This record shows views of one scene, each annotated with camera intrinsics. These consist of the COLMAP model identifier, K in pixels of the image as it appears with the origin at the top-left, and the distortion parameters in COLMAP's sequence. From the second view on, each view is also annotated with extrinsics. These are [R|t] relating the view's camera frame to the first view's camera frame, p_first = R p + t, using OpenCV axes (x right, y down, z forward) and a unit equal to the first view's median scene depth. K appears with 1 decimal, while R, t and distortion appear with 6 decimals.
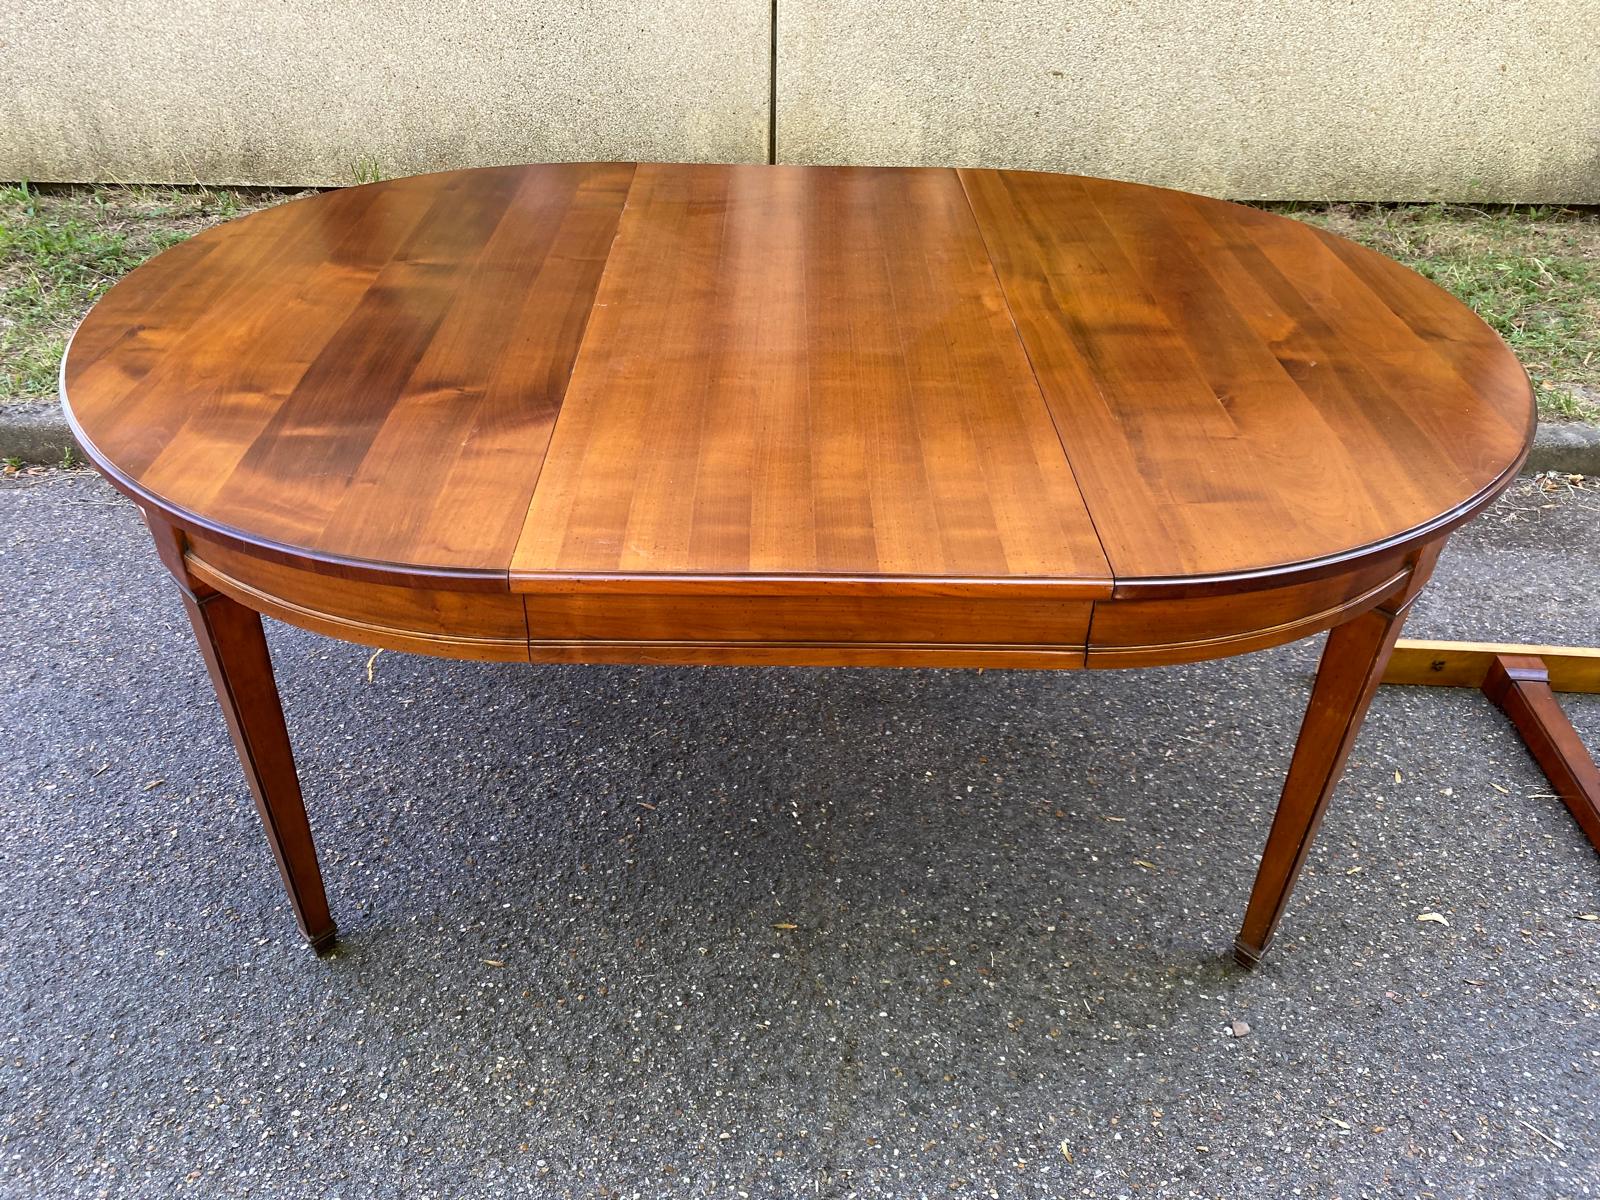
lens RADIAL K [[1220.6, 0, 781.8], [0, 1220.6, 589.3], [0, 0, 1]] dist [-0.004166, 0.009423]
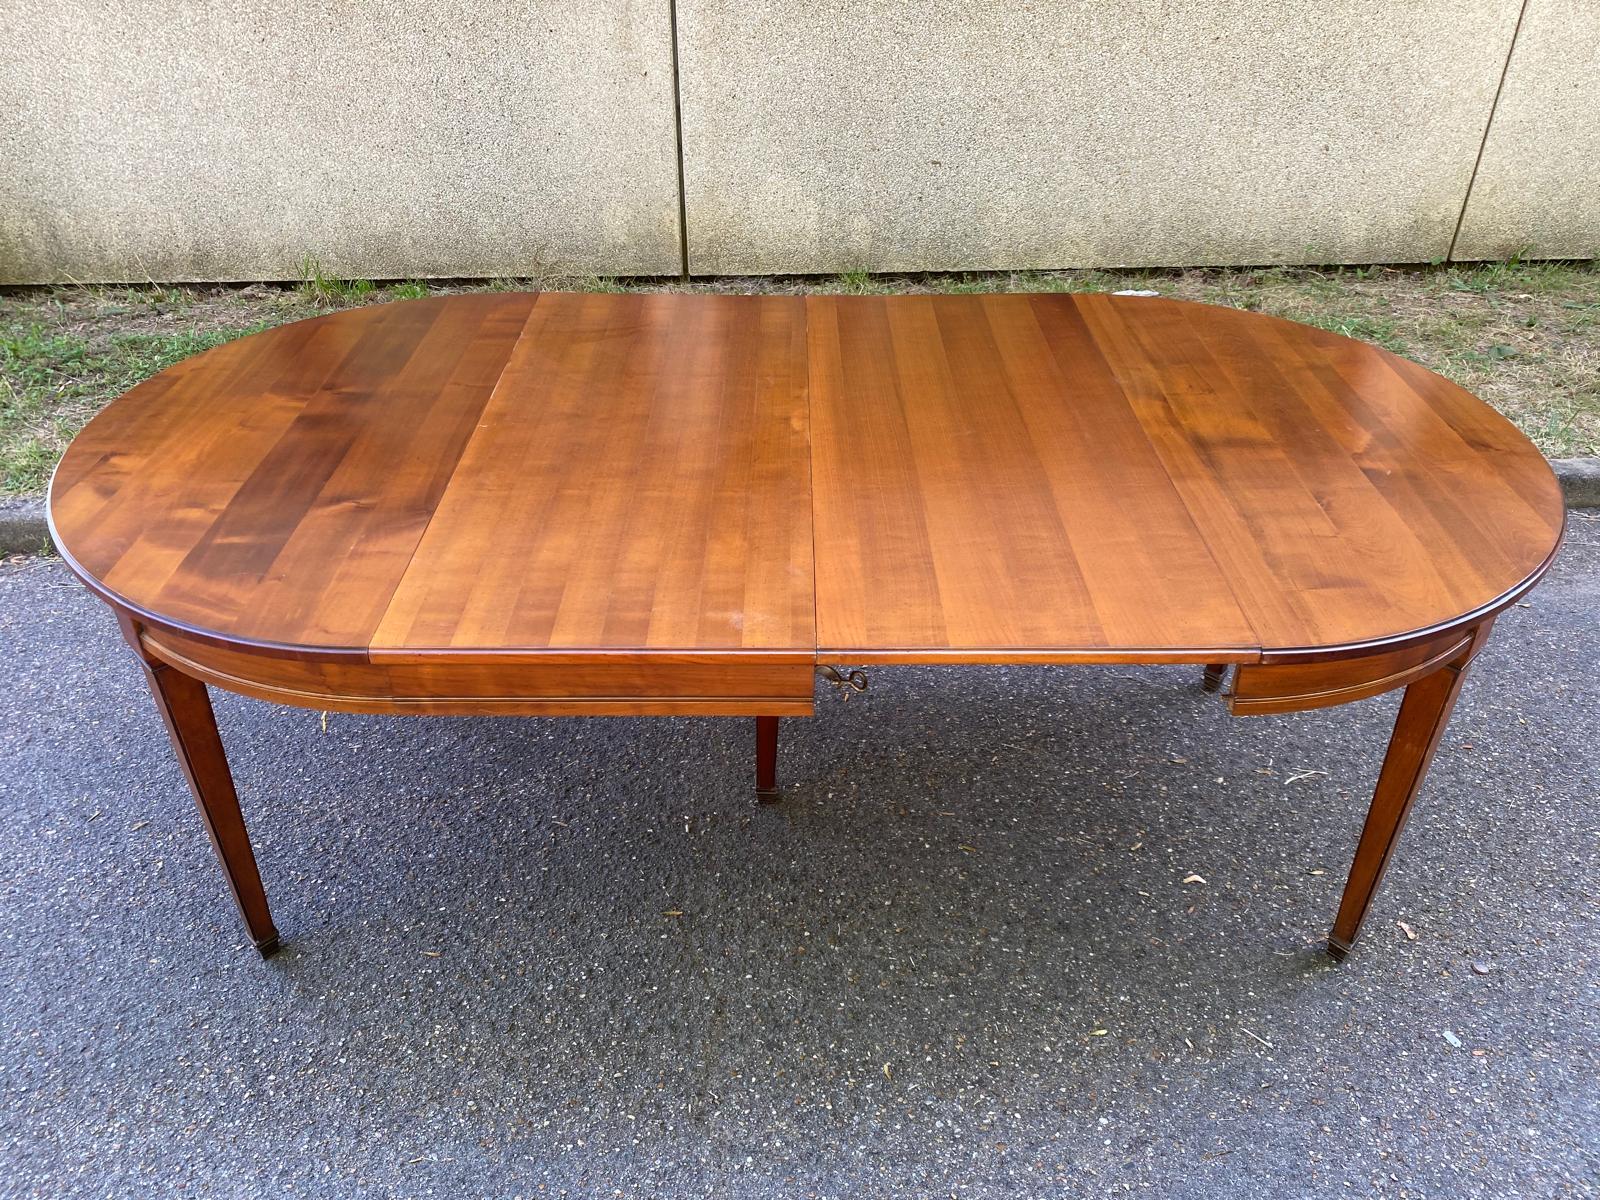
lens RADIAL K [[1214.5, 0, 797.2], [0, 1214.5, 600.6], [0, 0, 1]] dist [0.005500, -0.002152]
pose [[0.998253, -0.041260, 0.042294, 0.088690], [0.042310, 0.998811, -0.024234, -0.002798], [-0.041244, 0.025981, 0.998811, -0.232218]]
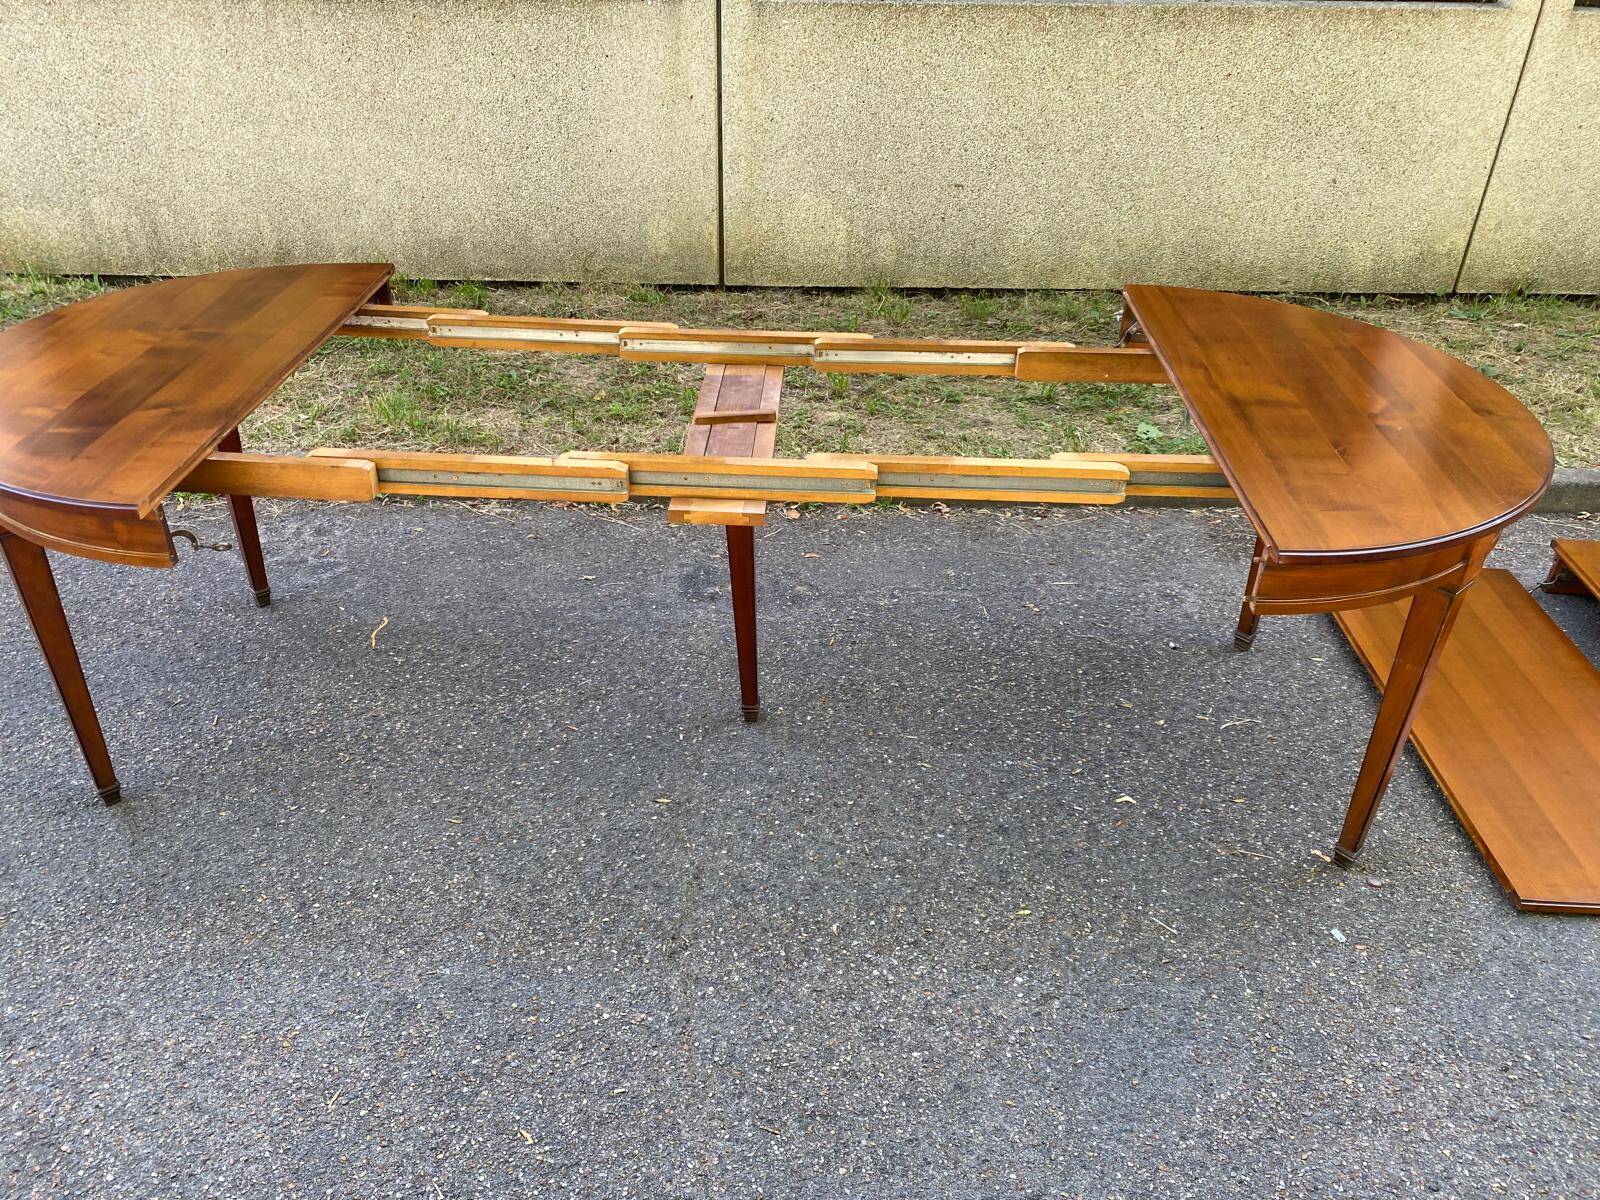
lens RADIAL K [[1212.3, 0, 771.3], [0, 1212.3, 608.0], [0, 0, 1]] dist [0.009518, -0.006583]
pose [[0.999925, 0.002997, -0.011880, 0.143759], [-0.003582, 0.998765, -0.049563, 0.120015], [0.011716, 0.049602, 0.998700, -0.408459]]
